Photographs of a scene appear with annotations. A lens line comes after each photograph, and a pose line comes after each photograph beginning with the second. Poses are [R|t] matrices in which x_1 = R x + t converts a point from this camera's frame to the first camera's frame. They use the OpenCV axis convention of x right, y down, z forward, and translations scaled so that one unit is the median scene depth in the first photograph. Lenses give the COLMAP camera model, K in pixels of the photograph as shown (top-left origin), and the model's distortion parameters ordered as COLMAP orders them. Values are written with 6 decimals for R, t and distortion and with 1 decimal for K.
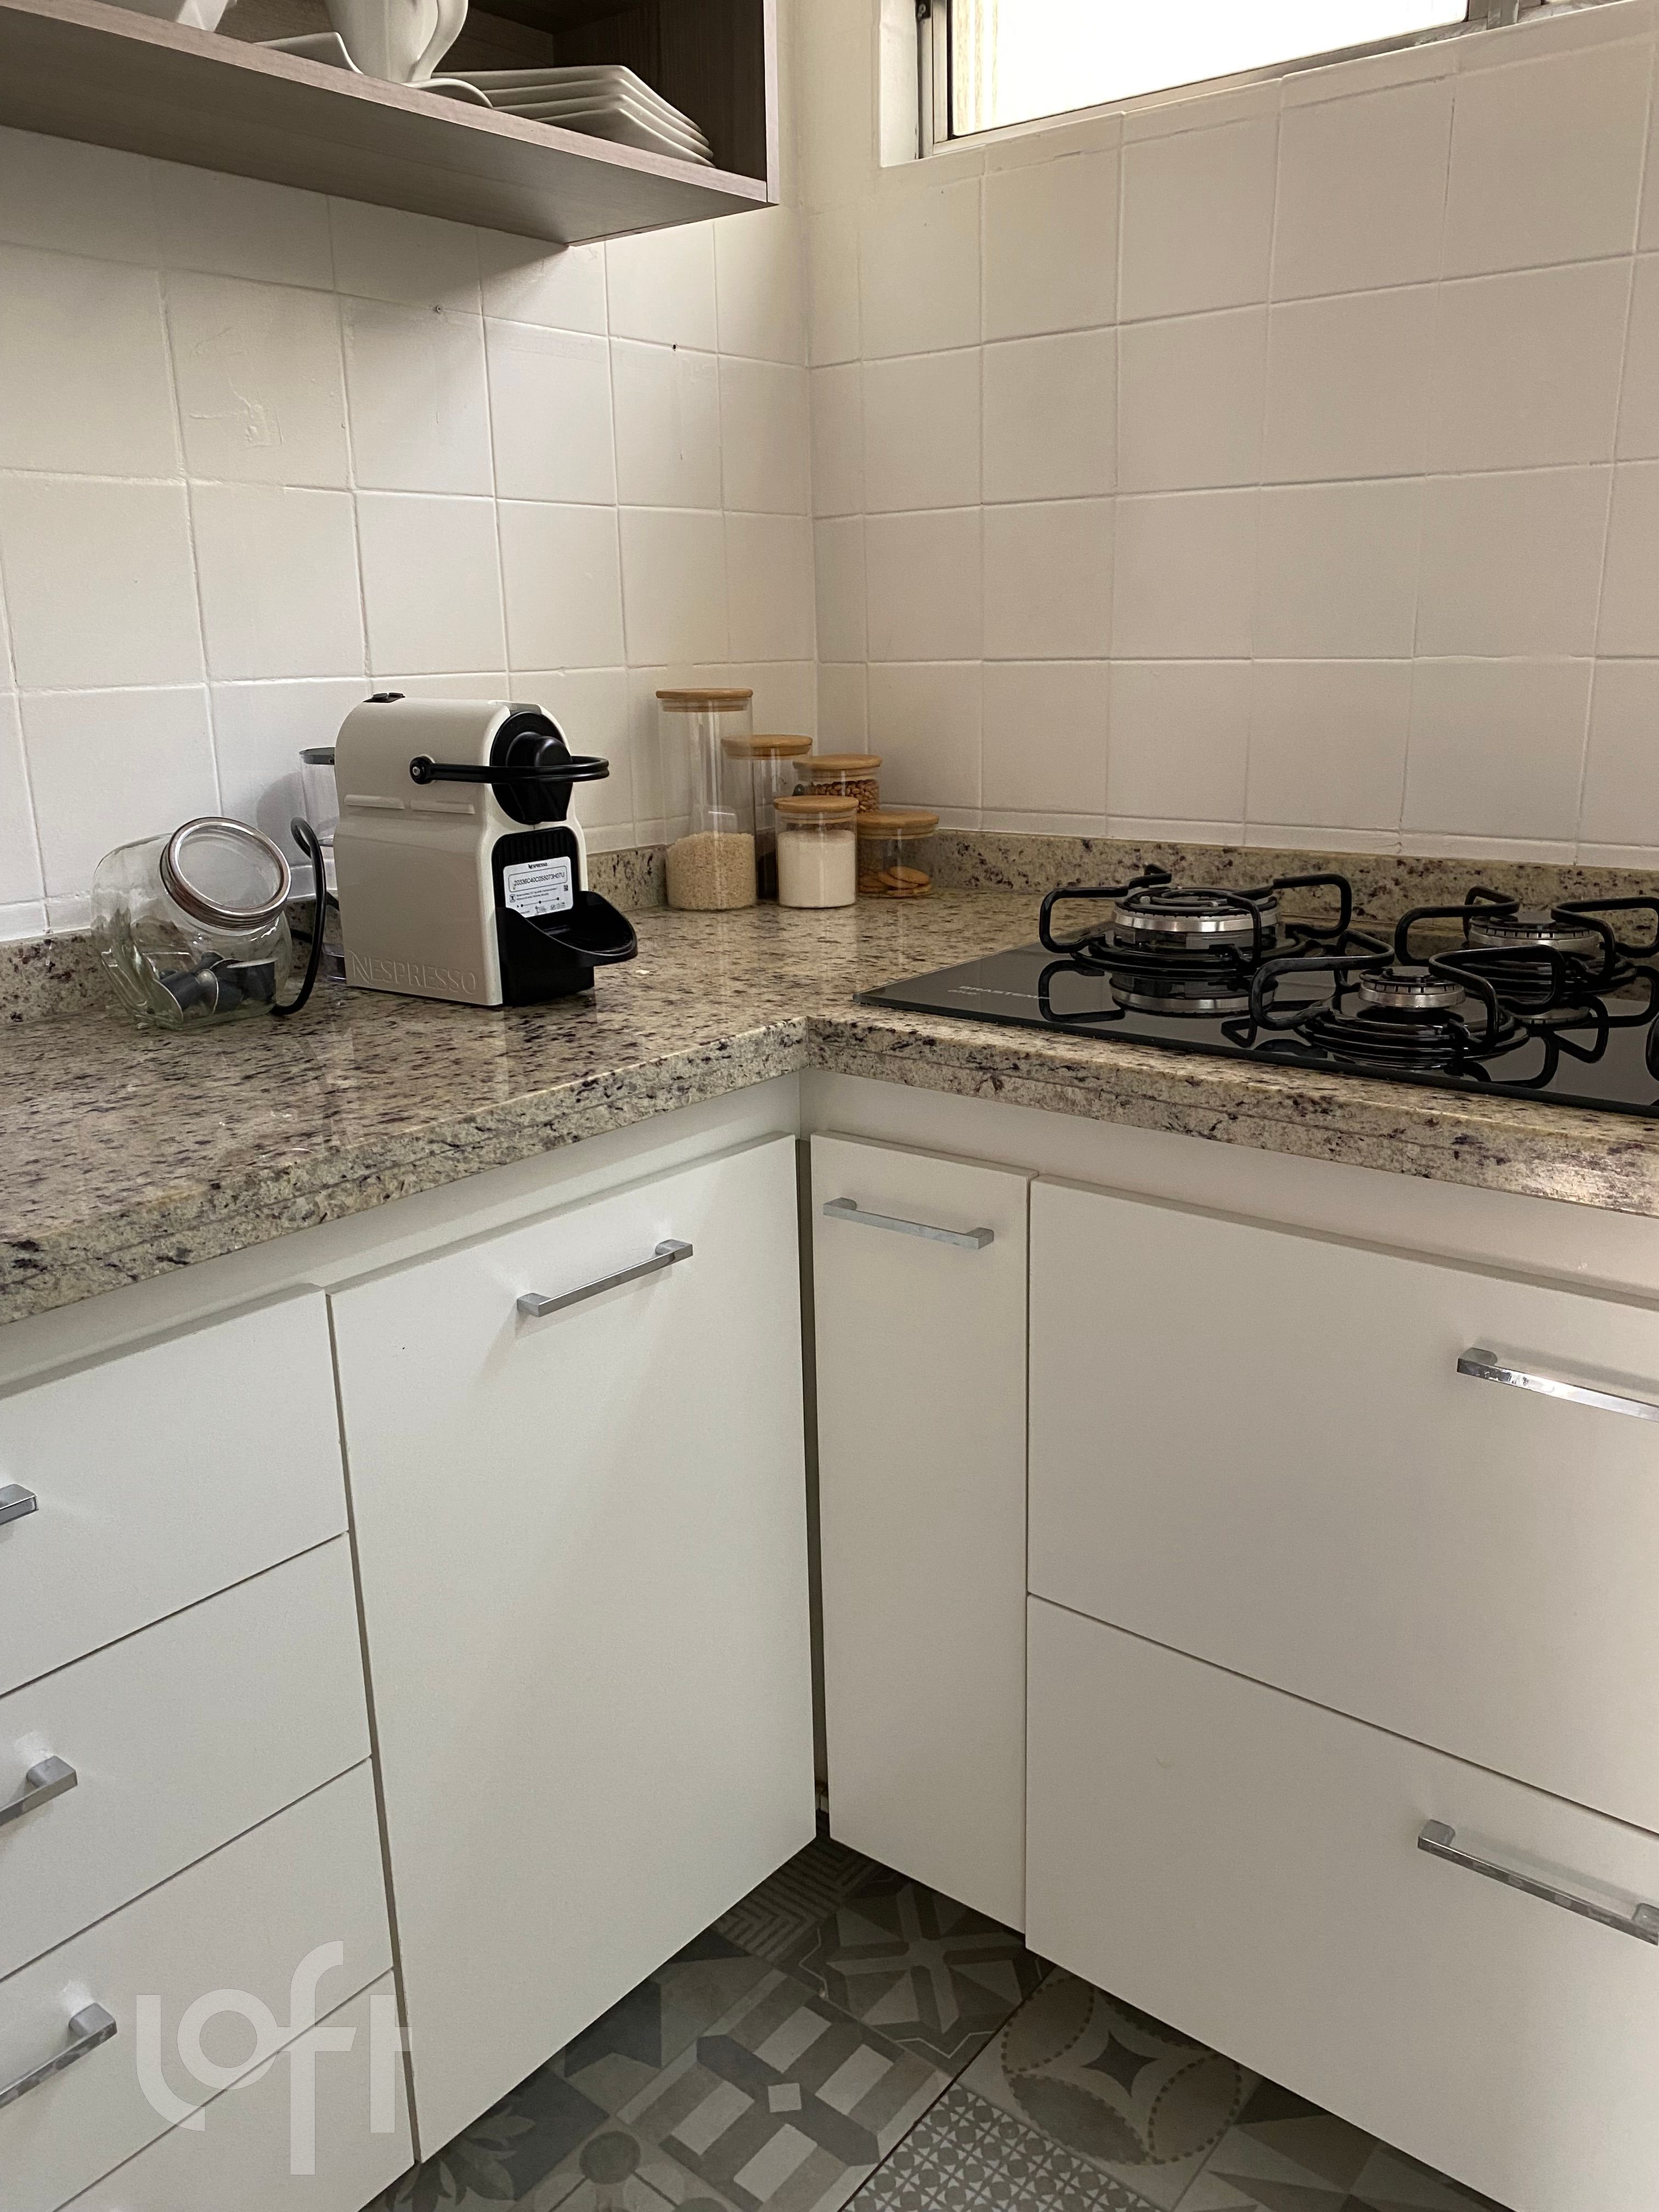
lens RADIAL K [[1719.8, 0, 835.6], [0, 1719.8, 1101.2], [0, 0, 1]] dist [0.124845, -0.325429]
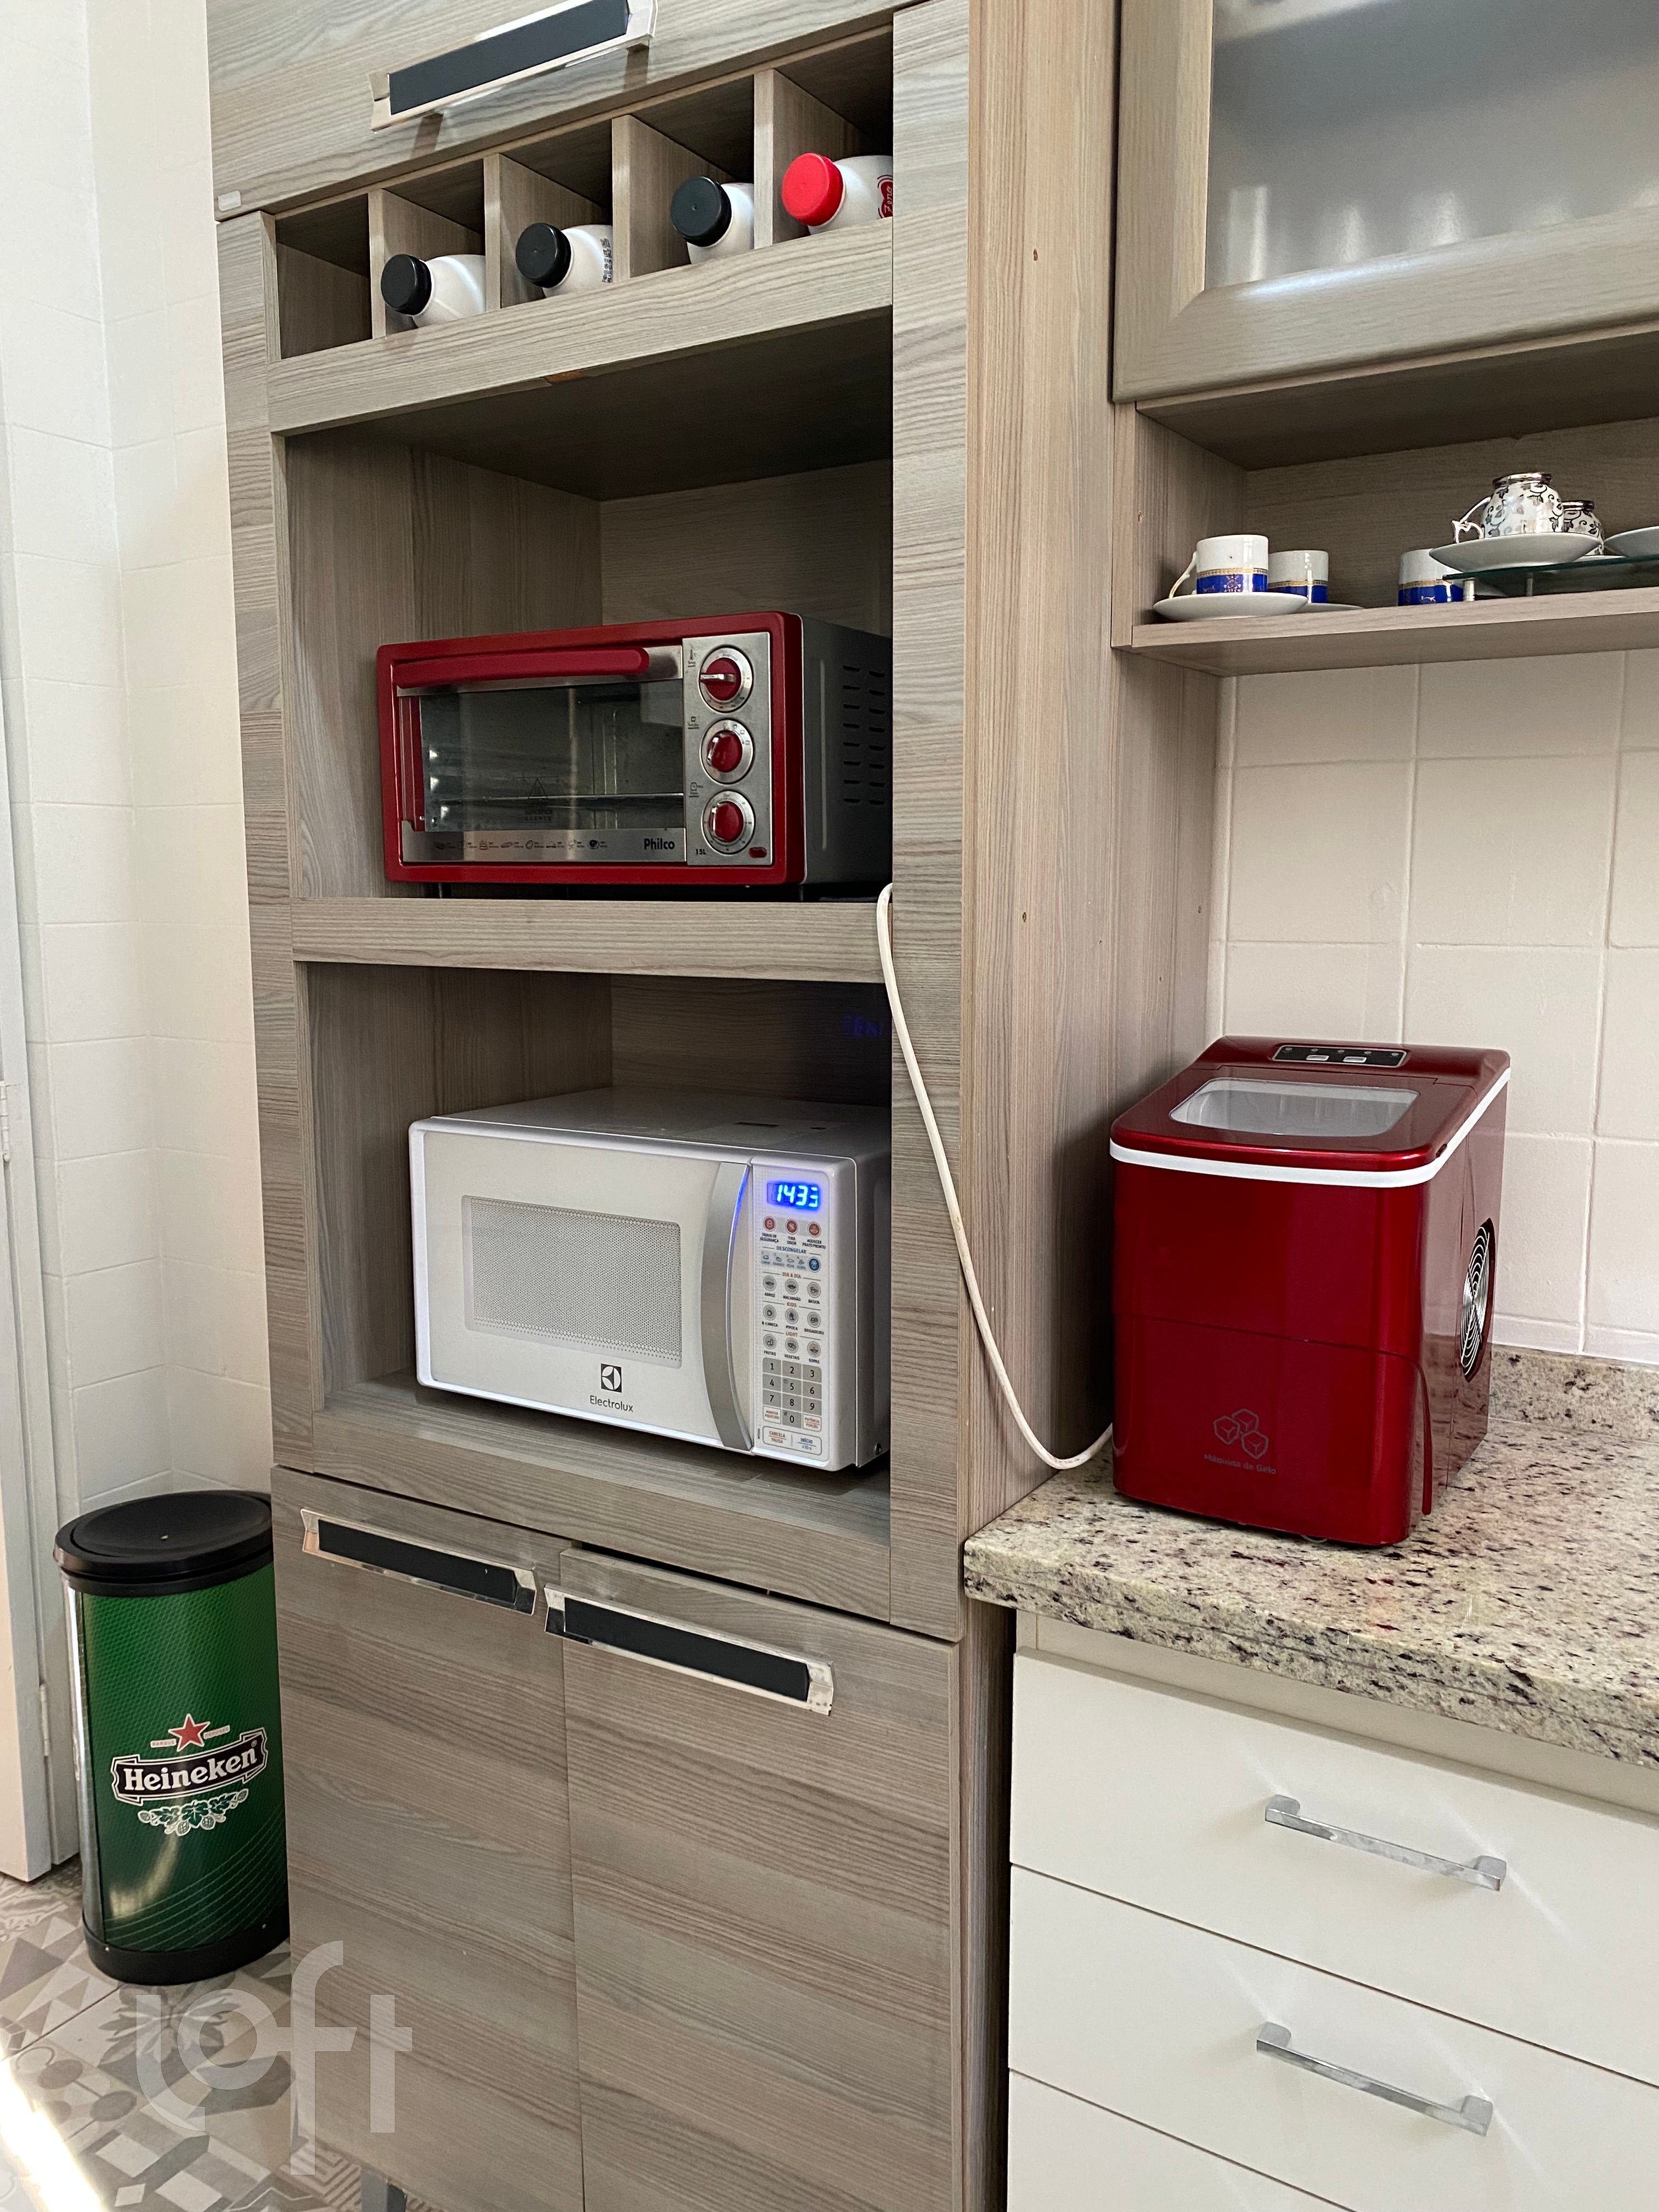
lens RADIAL K [[1683.8, 0, 832.1], [0, 1683.8, 1106.3], [0, 0, 1]] dist [0.024129, -0.027202]
pose [[0.114771, 0.150766, -0.981885, 0.421096], [-0.256347, 0.959434, 0.117355, -0.231731], [0.959747, 0.238235, 0.148763, 0.216283]]
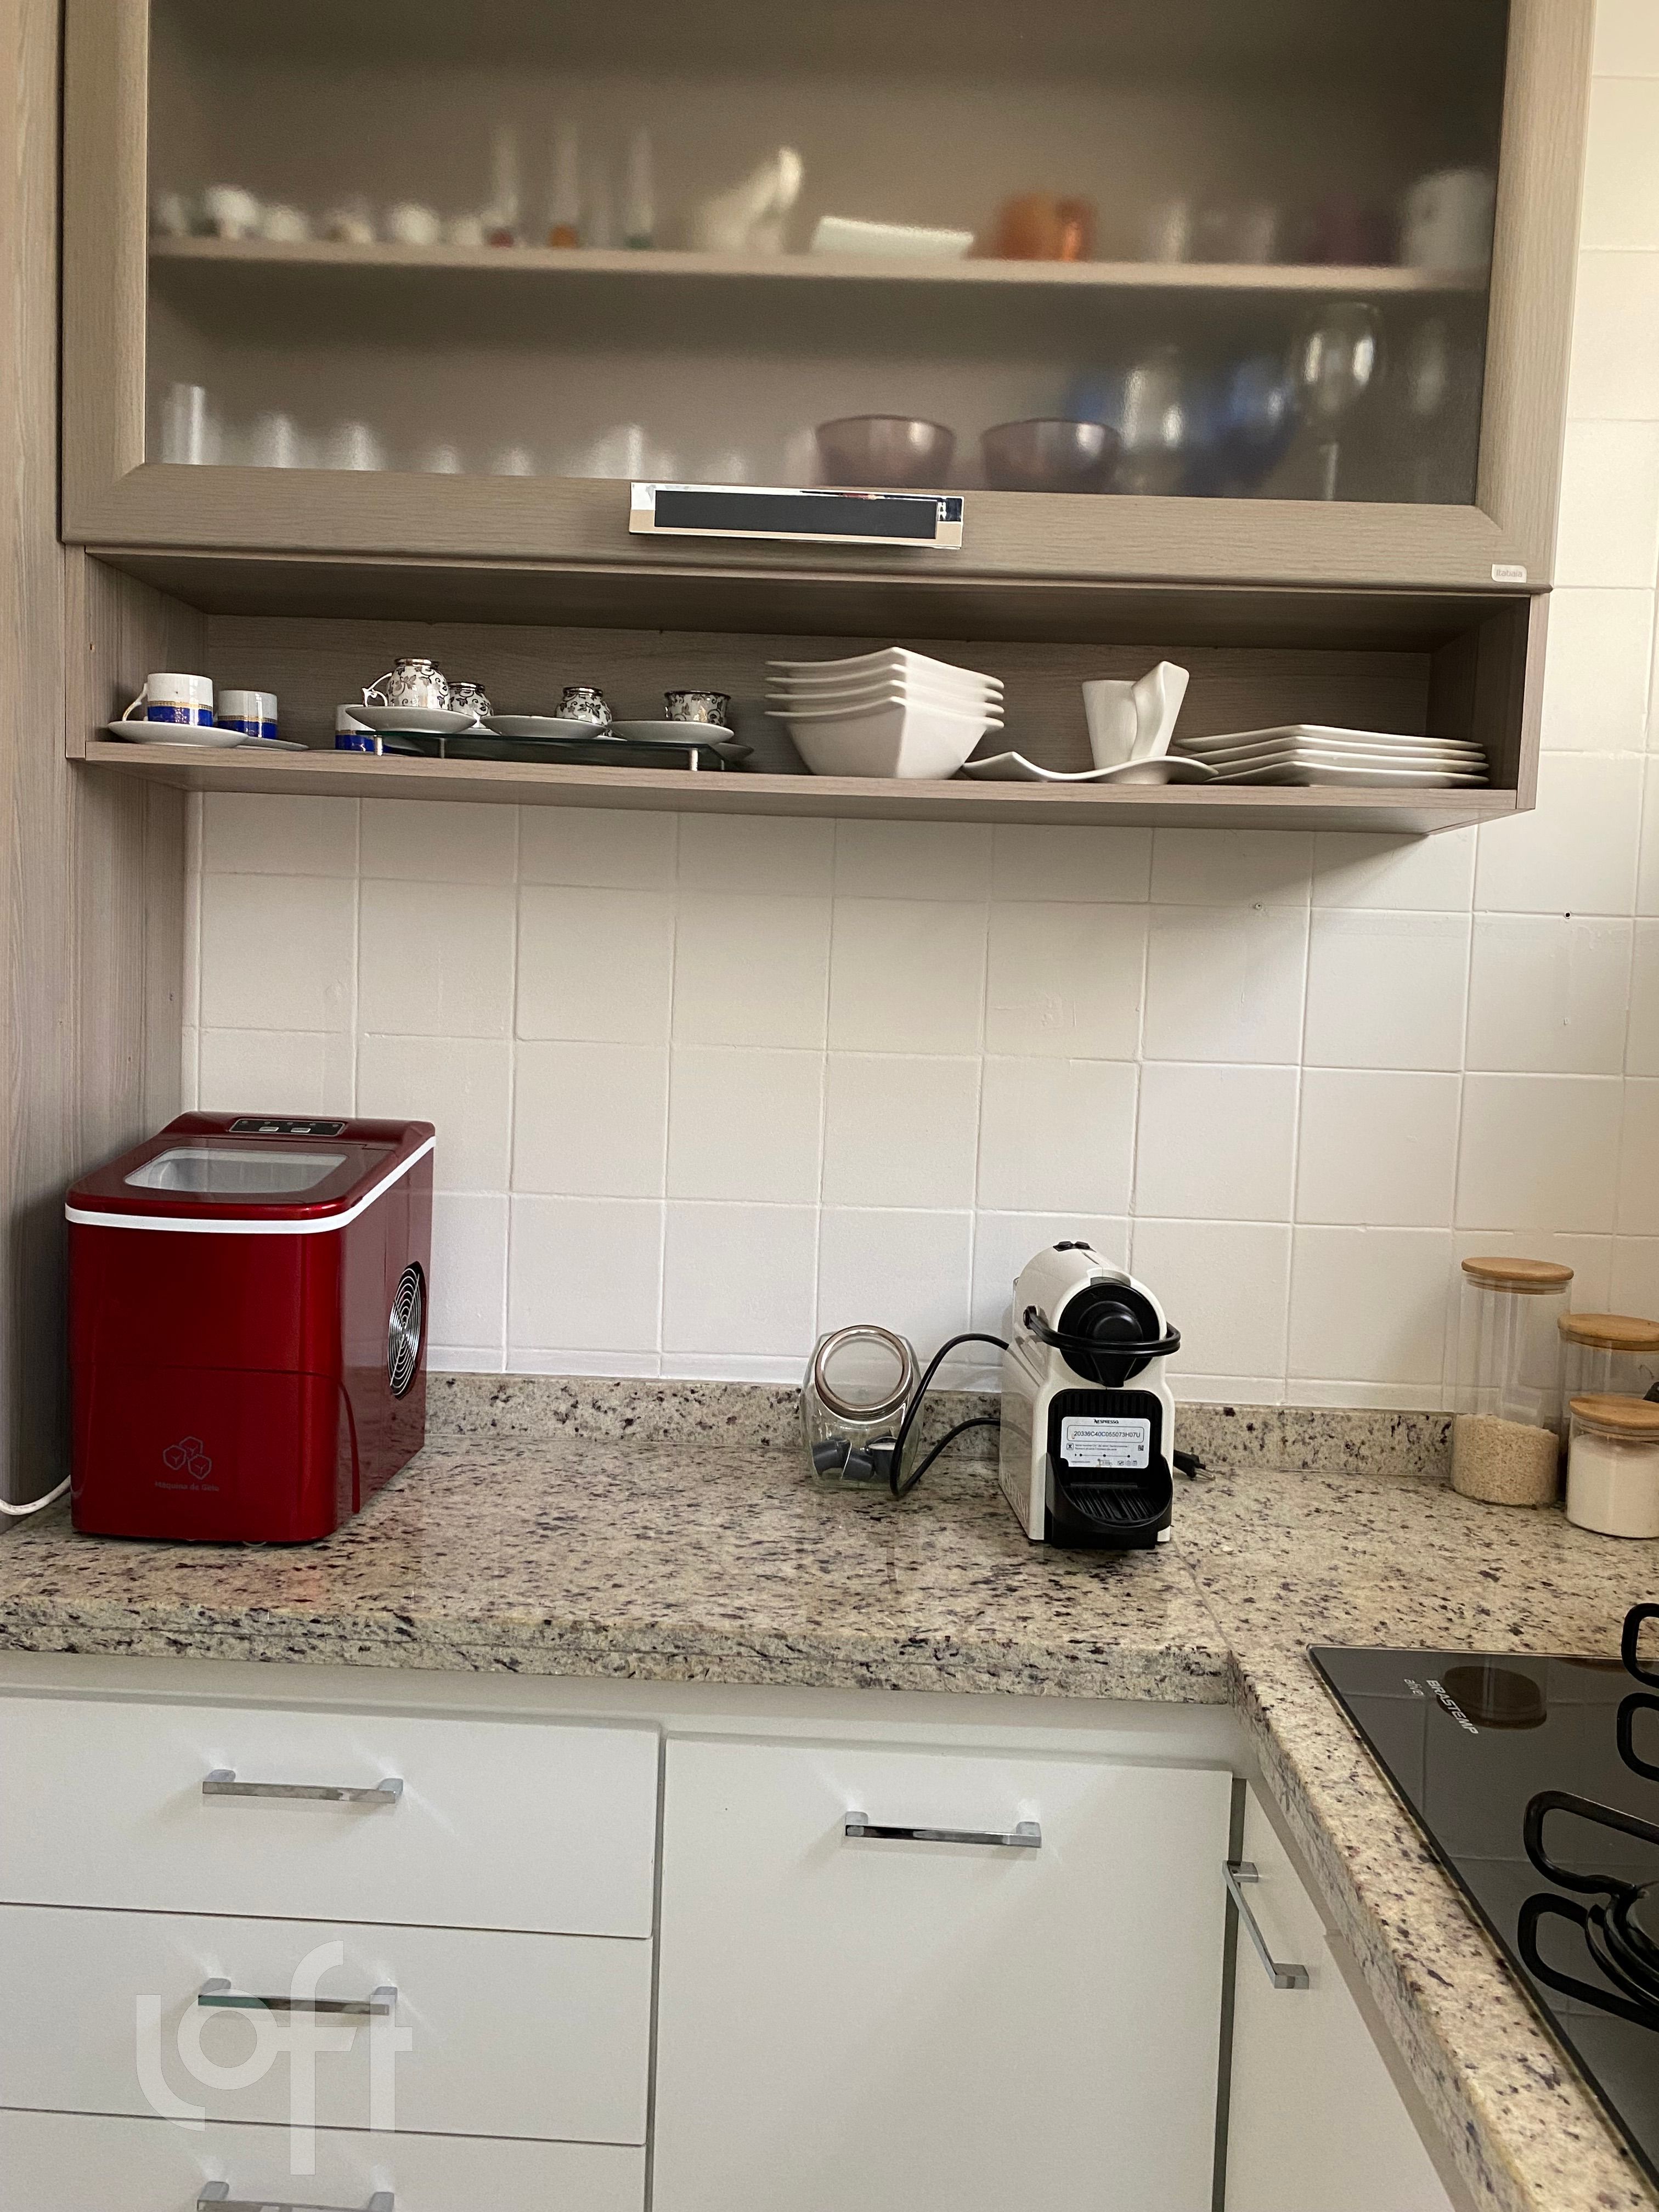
lens RADIAL K [[1683.8, 0, 832.1], [0, 1683.8, 1106.3], [0, 0, 1]] dist [0.024129, -0.027202]
pose [[0.596715, 0.094874, -0.796825, 0.644708], [-0.253022, 0.964578, -0.074632, -0.243883], [0.761519, 0.246148, 0.599584, 0.235853]]
